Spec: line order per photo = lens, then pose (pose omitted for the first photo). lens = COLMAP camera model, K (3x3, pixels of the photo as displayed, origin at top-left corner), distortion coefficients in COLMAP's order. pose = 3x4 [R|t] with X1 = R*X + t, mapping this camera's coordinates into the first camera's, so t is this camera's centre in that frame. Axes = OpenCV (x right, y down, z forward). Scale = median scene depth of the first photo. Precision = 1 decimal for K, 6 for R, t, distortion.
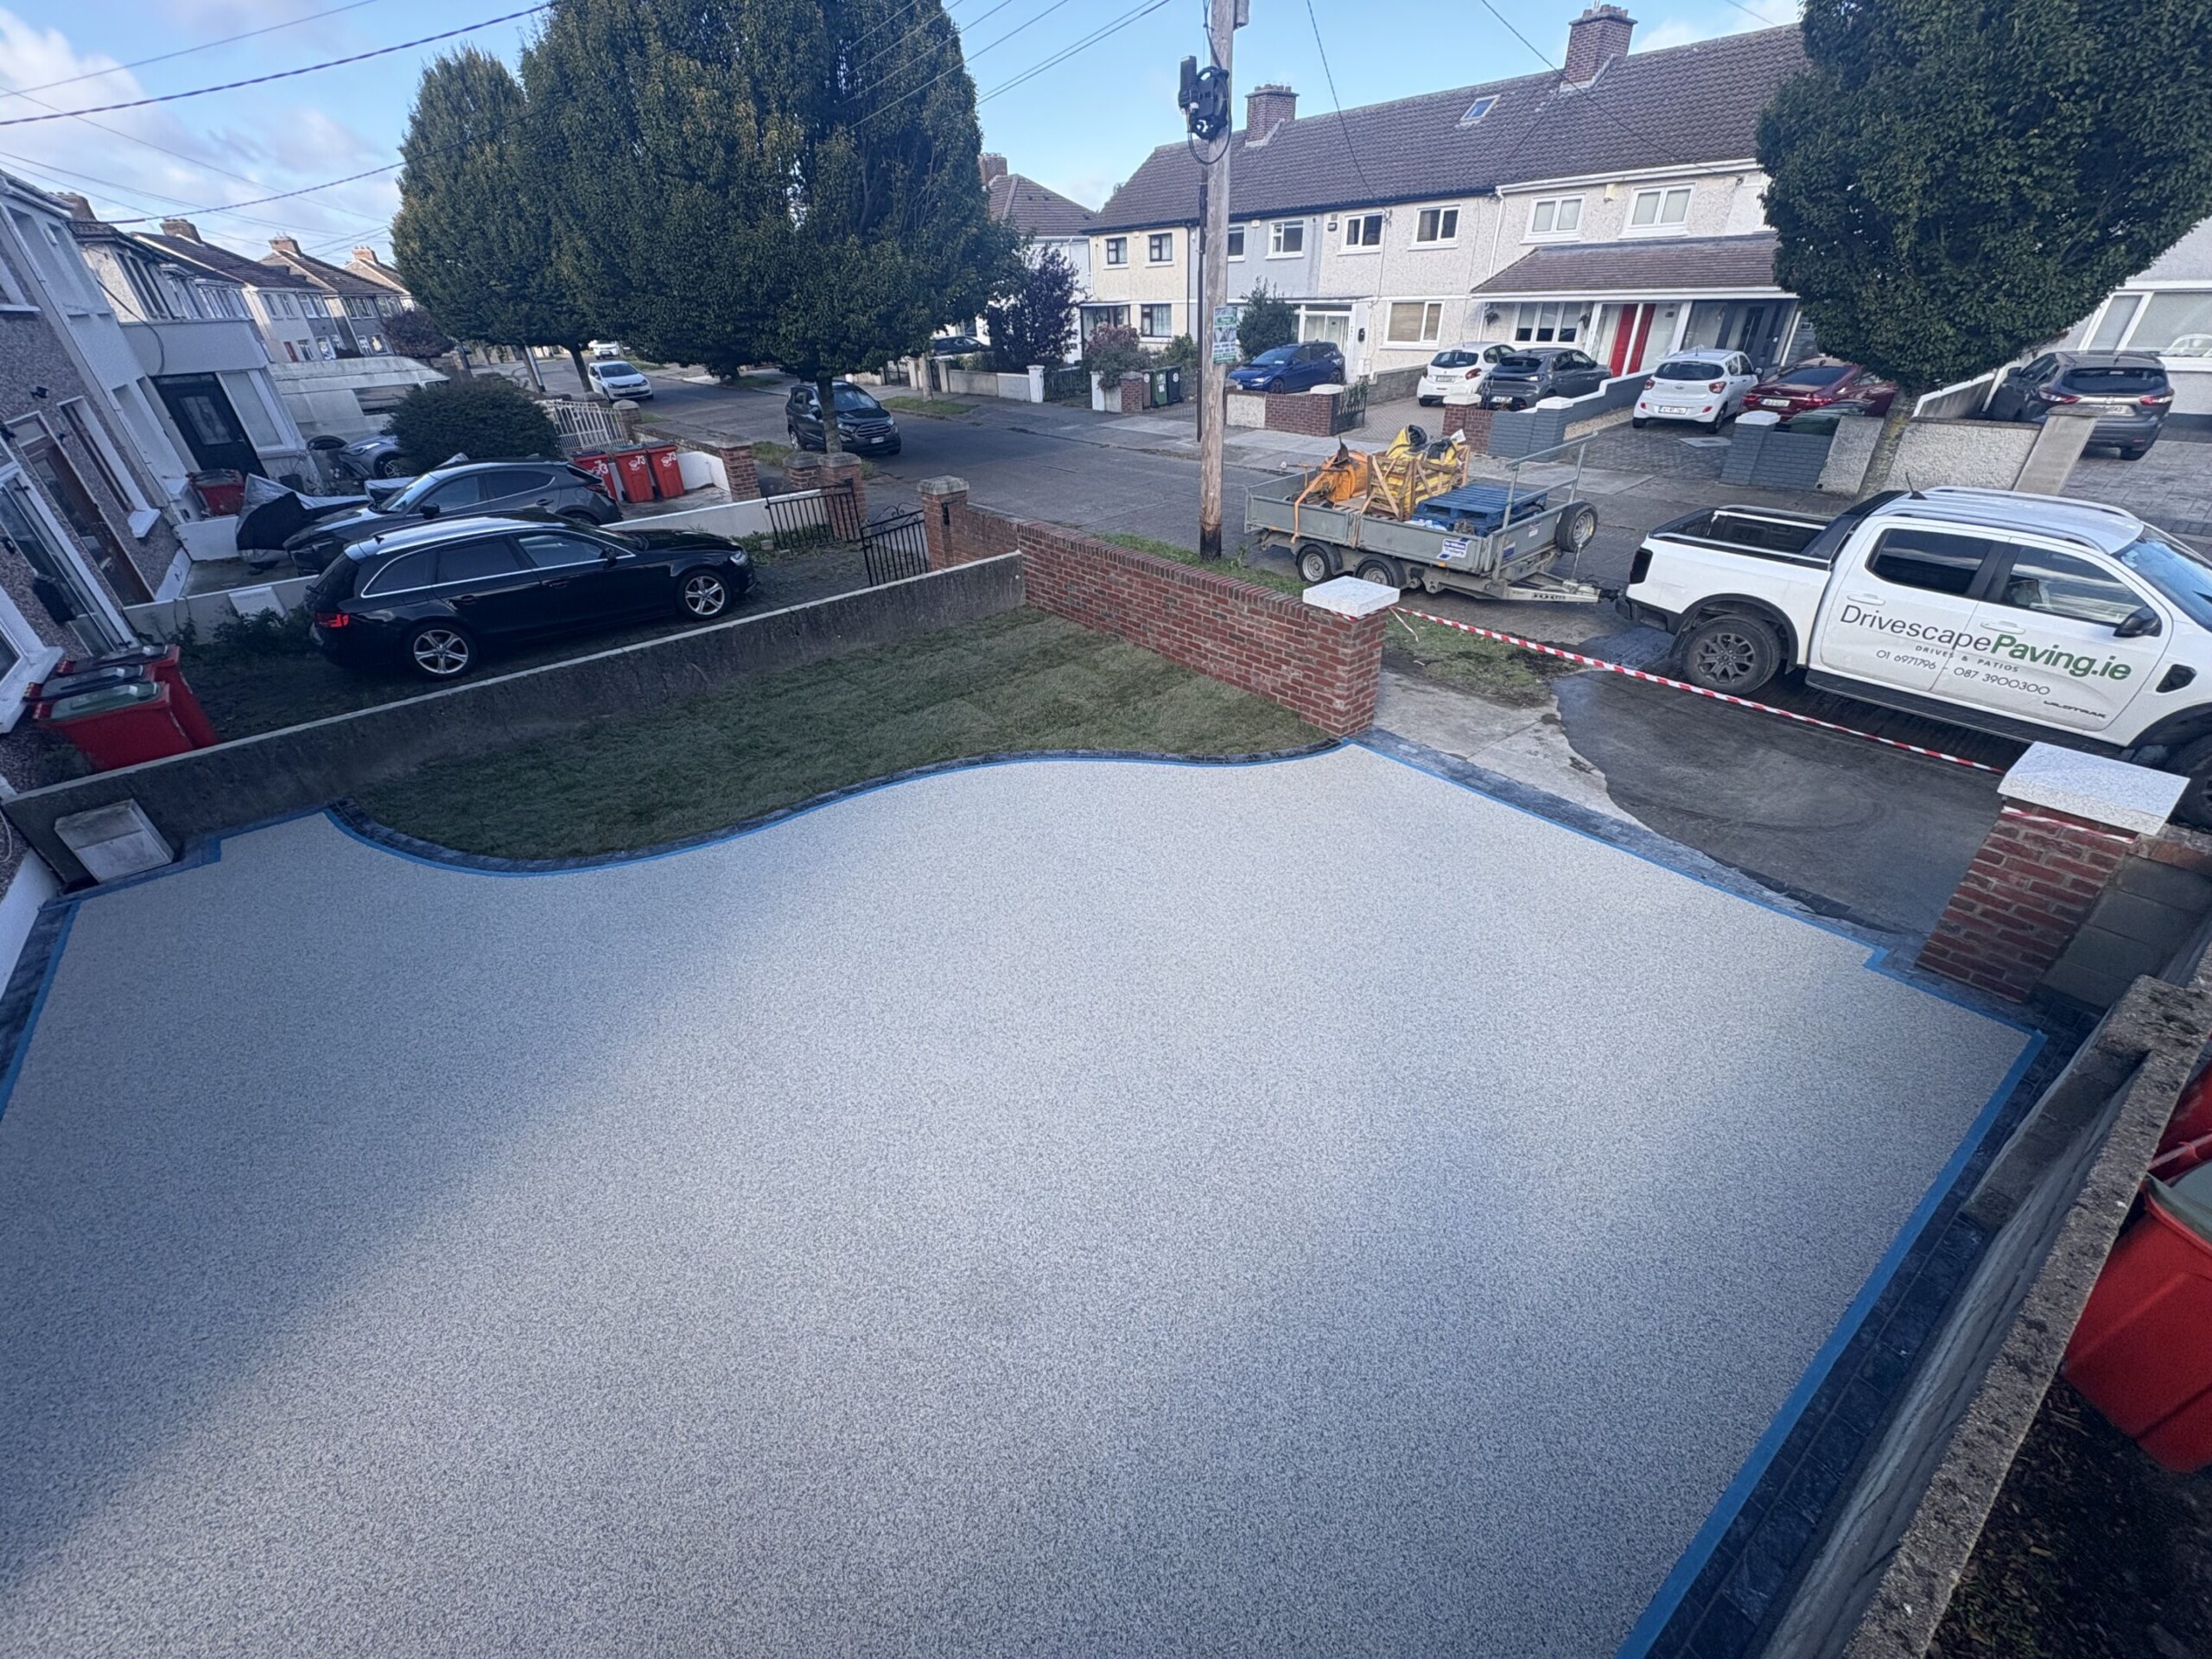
lens RADIAL K [[885.4, 0, 1108.0], [0, 885.4, 823.9], [0, 0, 1]] dist [0.002005, -0.000119]
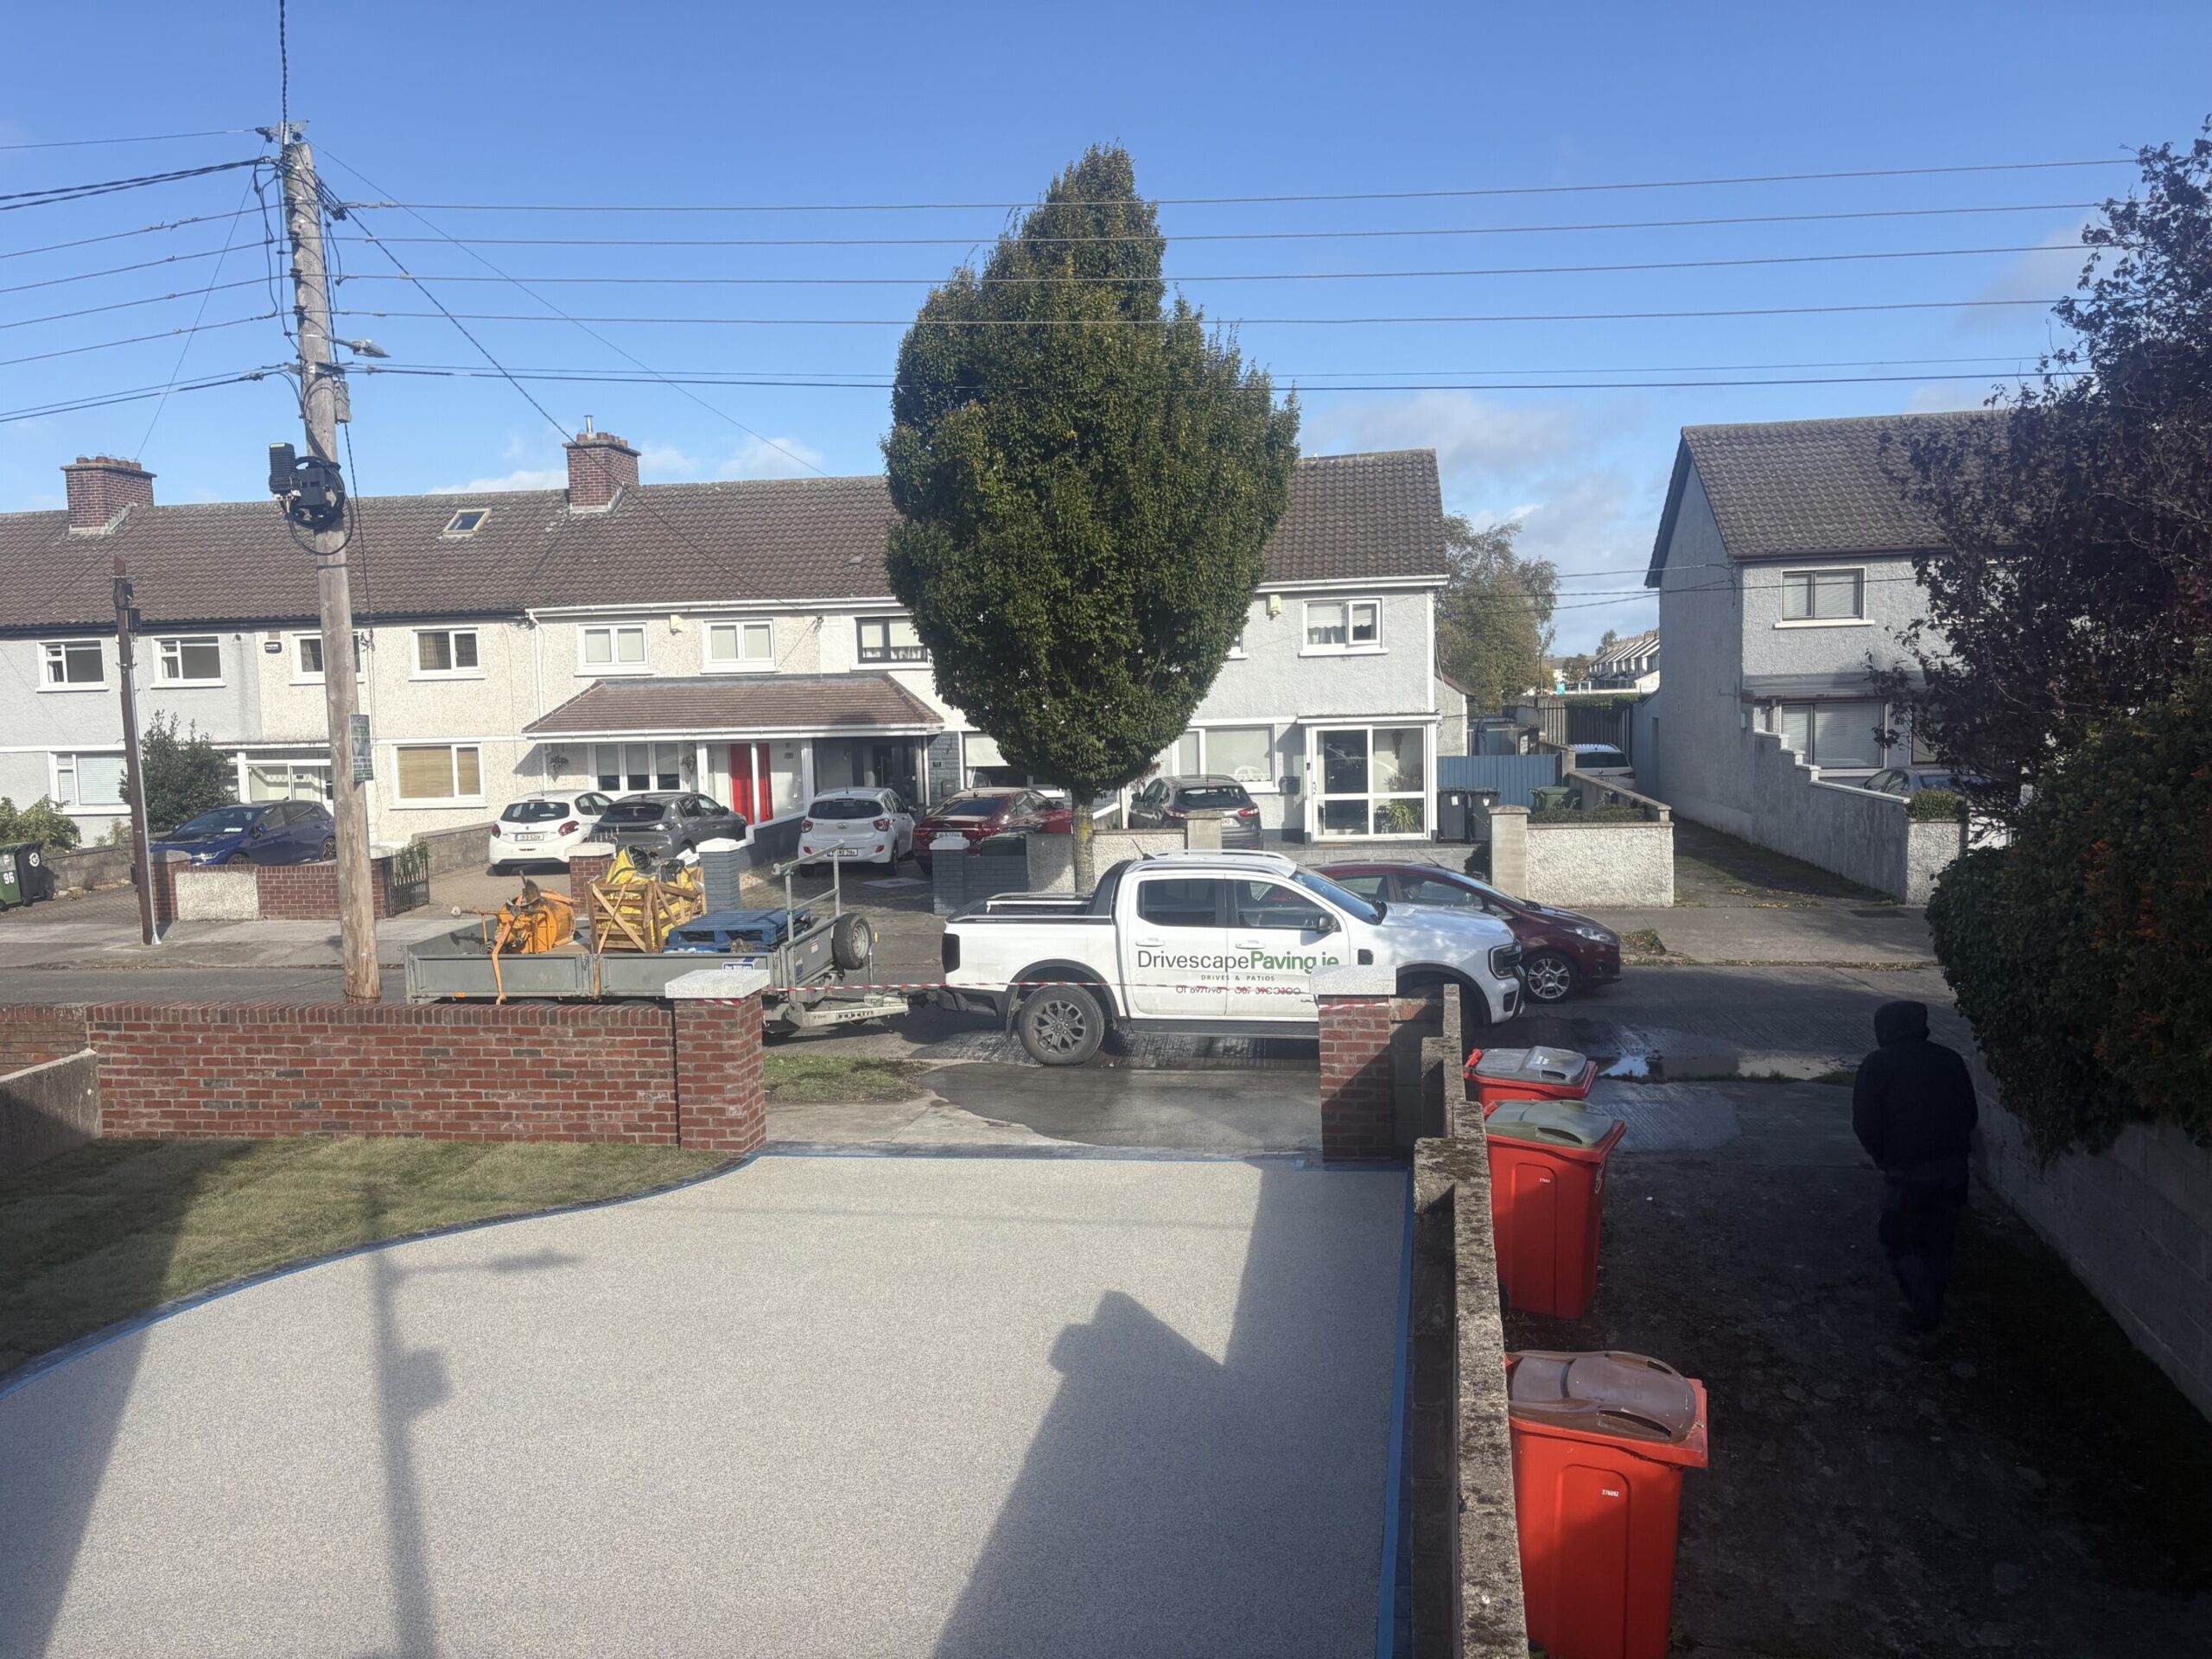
lens RADIAL K [[1641.6, 0, 1140.0], [0, 1641.6, 833.2], [0, 0, 1]] dist [0.070581, -0.072086]
pose [[0.722492, -0.039424, 0.690254, -0.473695], [0.363063, 0.871273, -0.330257, 0.260528], [-0.588379, 0.489213, 0.643801, -0.298915]]
